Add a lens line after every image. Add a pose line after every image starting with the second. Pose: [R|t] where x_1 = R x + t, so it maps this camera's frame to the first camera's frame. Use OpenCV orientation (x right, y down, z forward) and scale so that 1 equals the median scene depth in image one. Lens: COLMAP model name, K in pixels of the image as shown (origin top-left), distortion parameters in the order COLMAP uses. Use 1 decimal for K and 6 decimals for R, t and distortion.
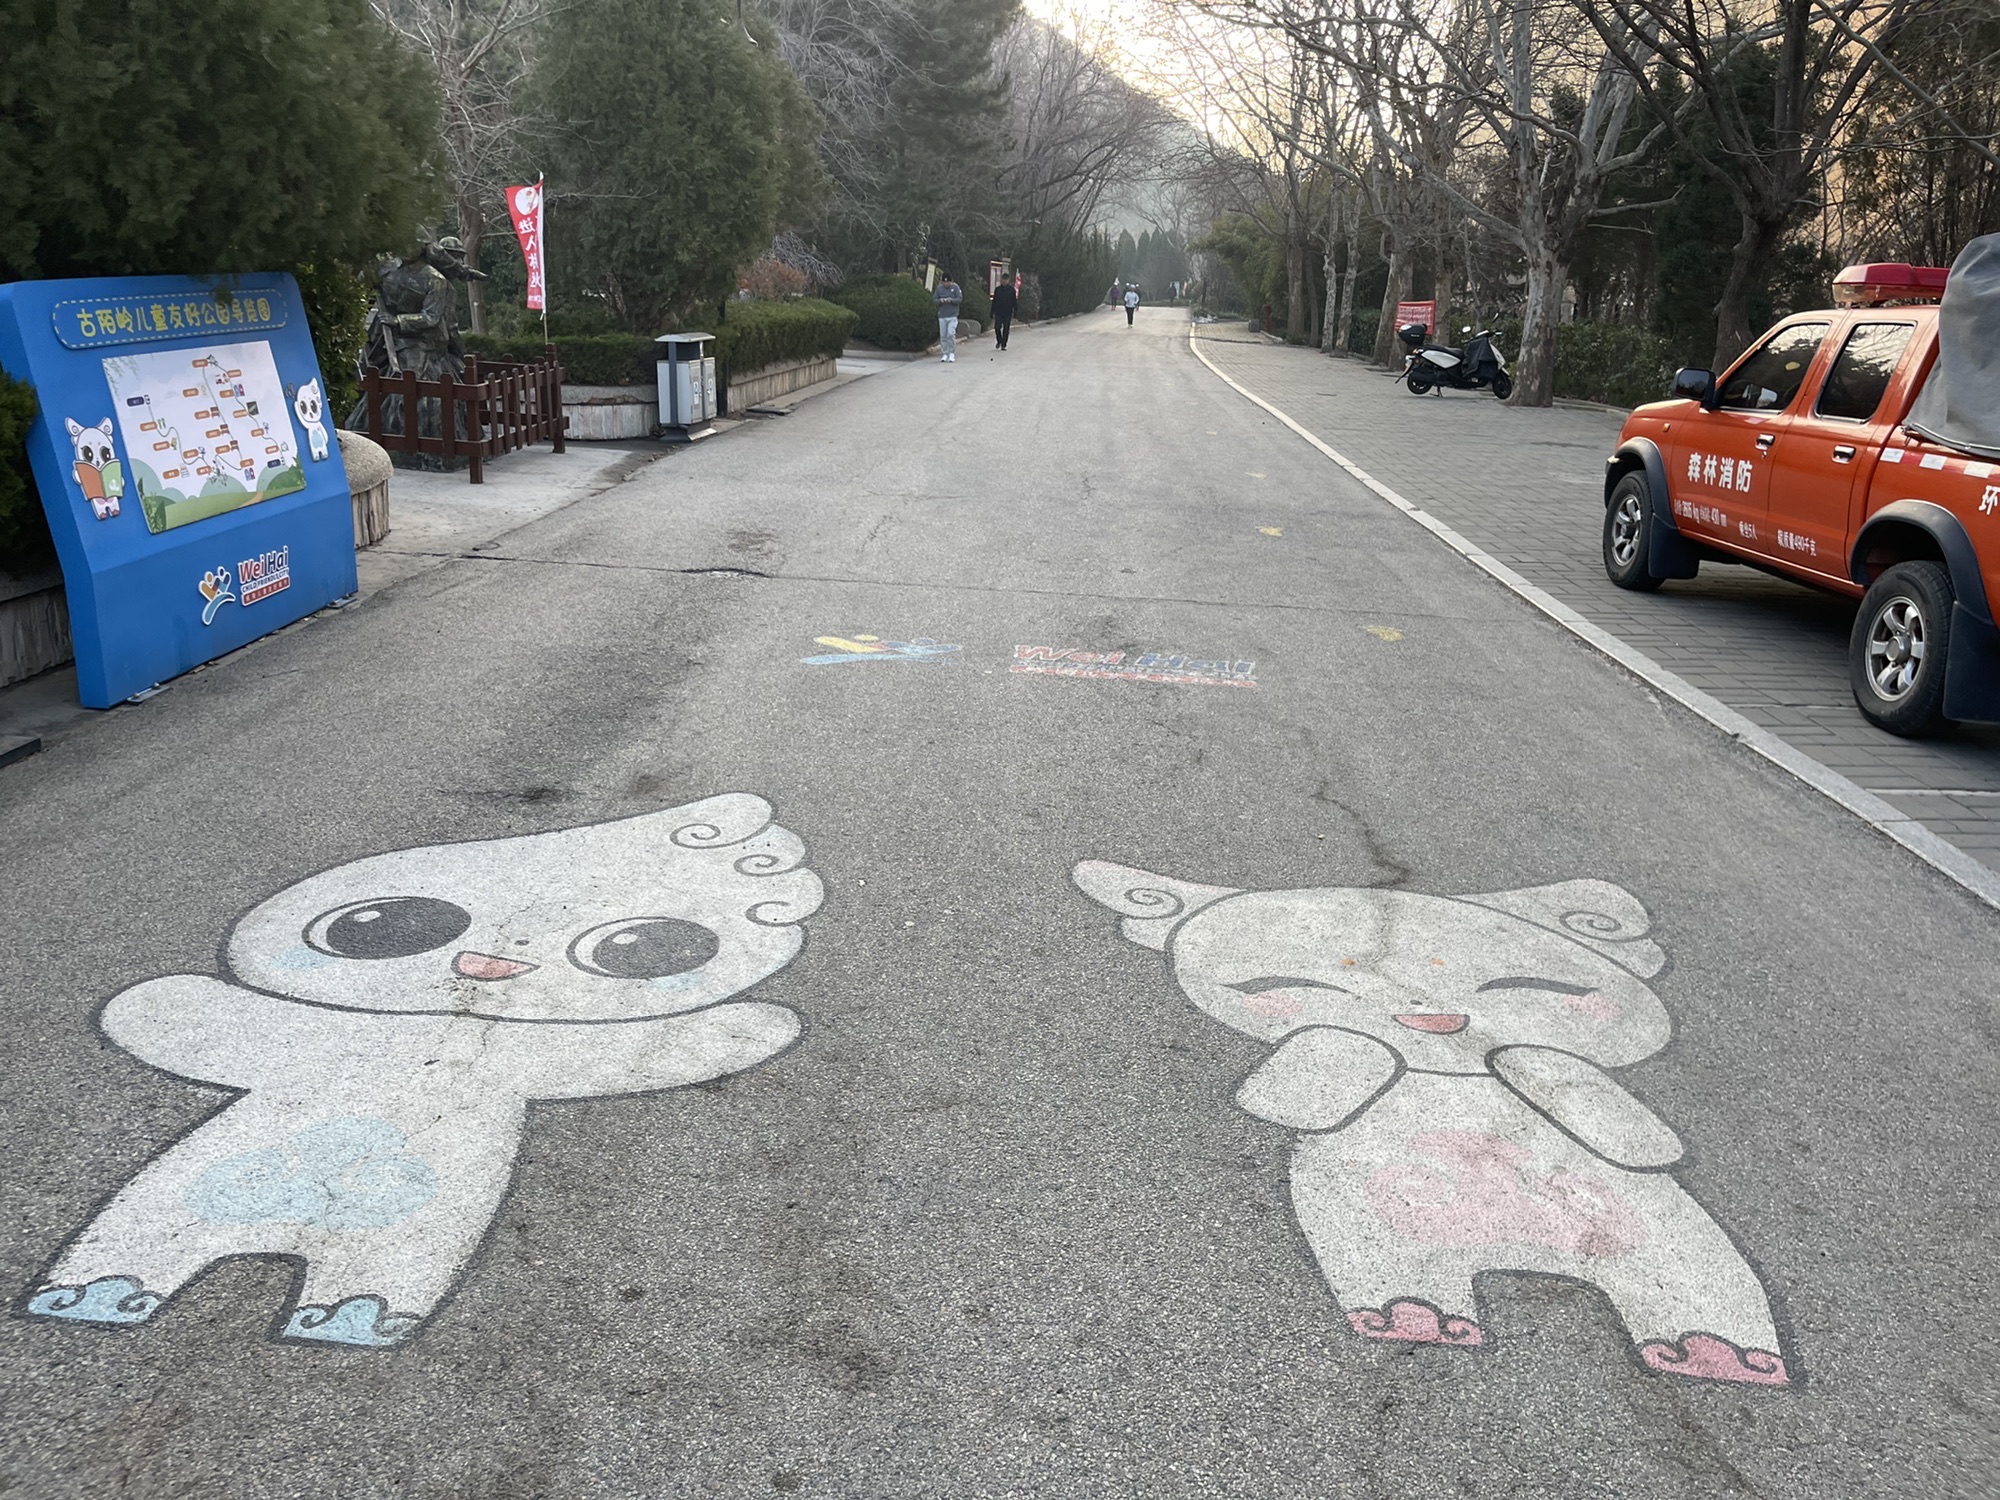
lens RADIAL K [[1508.0, 0, 1004.7], [0, 1508.0, 748.0], [0, 0, 1]] dist [0.040810, -0.070355]
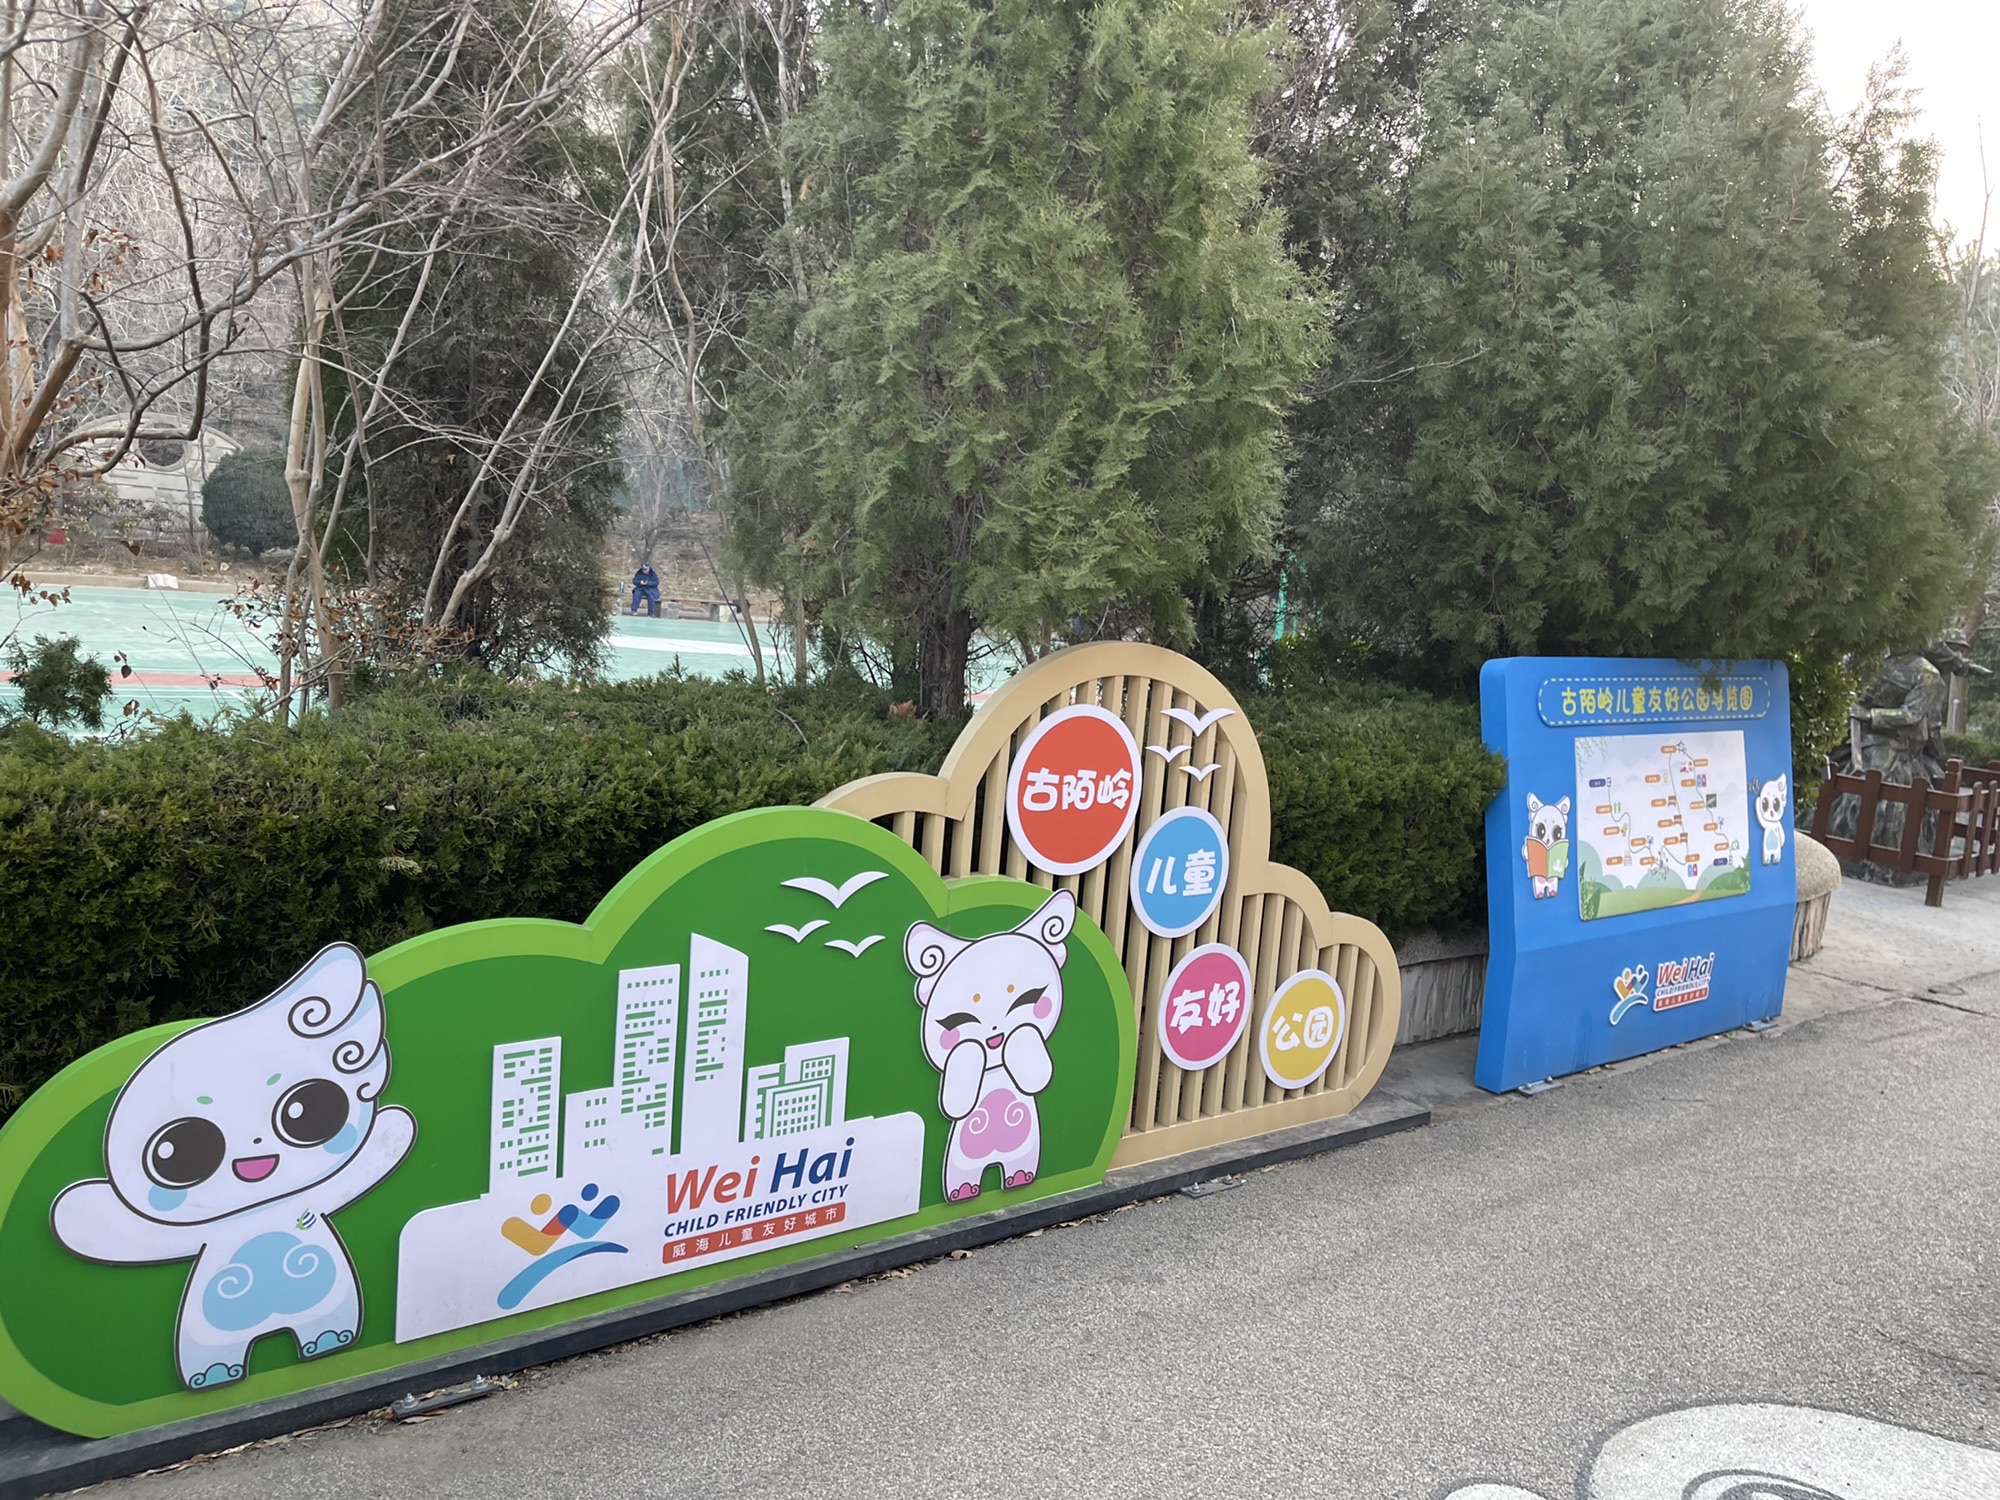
lens RADIAL K [[1508.0, 0, 992.5], [0, 1508.0, 756.5], [0, 0, 1]] dist [0.040810, -0.070355]
pose [[0.647013, 0.092607, -0.756834, -0.098979], [-0.267028, 0.957257, -0.111150, -0.036856], [0.714192, 0.274012, 0.644087, 0.109237]]
